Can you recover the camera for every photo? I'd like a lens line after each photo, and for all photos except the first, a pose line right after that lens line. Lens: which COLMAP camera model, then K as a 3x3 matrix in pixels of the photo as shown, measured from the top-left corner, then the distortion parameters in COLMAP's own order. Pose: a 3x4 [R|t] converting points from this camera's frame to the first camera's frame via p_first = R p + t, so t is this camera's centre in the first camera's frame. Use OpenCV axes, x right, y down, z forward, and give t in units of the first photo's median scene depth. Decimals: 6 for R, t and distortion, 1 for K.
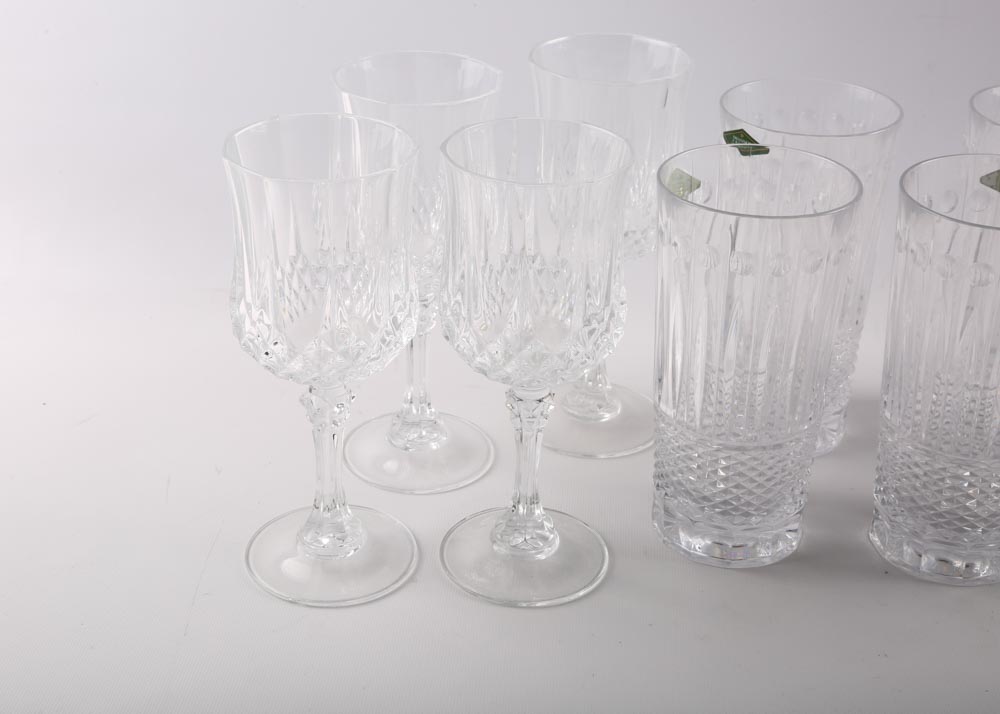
lens RADIAL K [[1467.2, 0, 500.0], [0, 1467.2, 342.2], [0, 0, 1]] dist [0.061290, 0.000000]
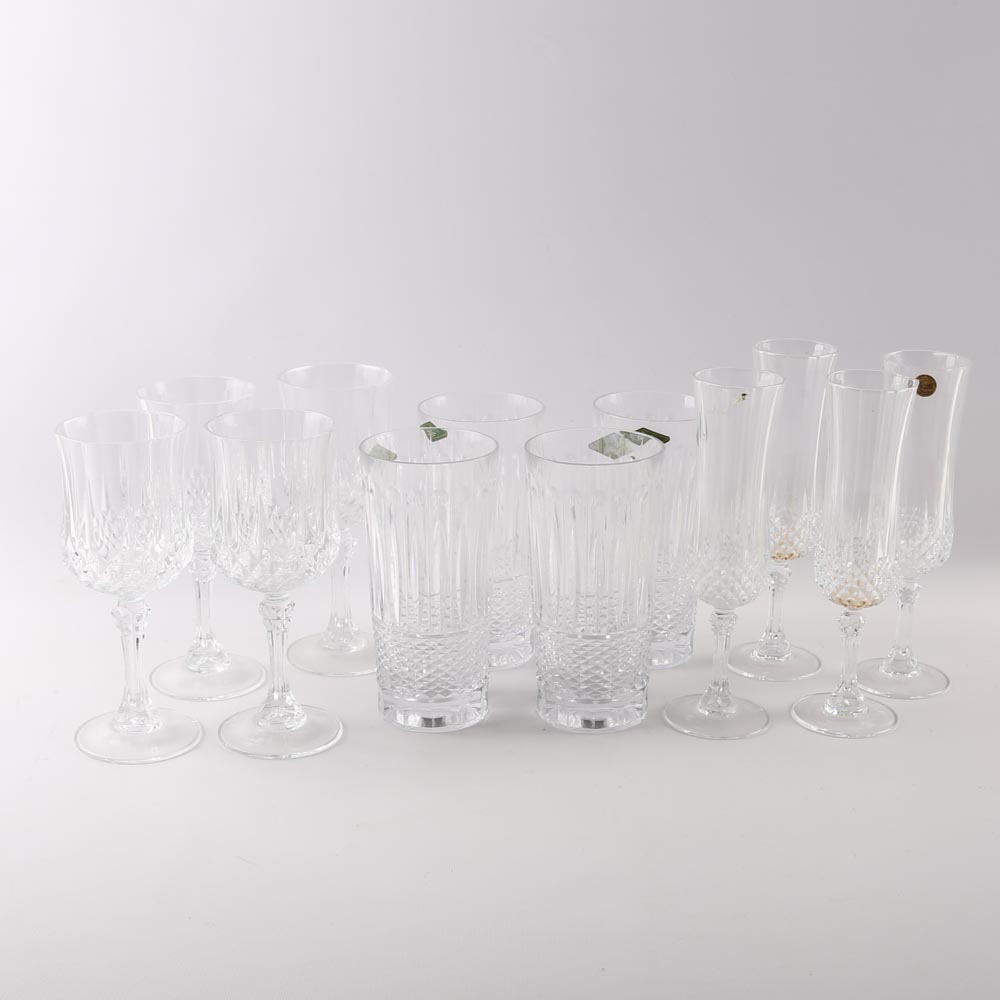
lens RADIAL K [[1611.8, 0, 497.5], [0, 1611.8, 502.0], [0, 0, 1]] dist [-0.092841, 0.000000]
pose [[0.996882, -0.035193, 0.070618, 0.120225], [0.048161, 0.980348, -0.191308, 0.233479], [-0.062497, 0.194113, 0.978986, -0.508858]]
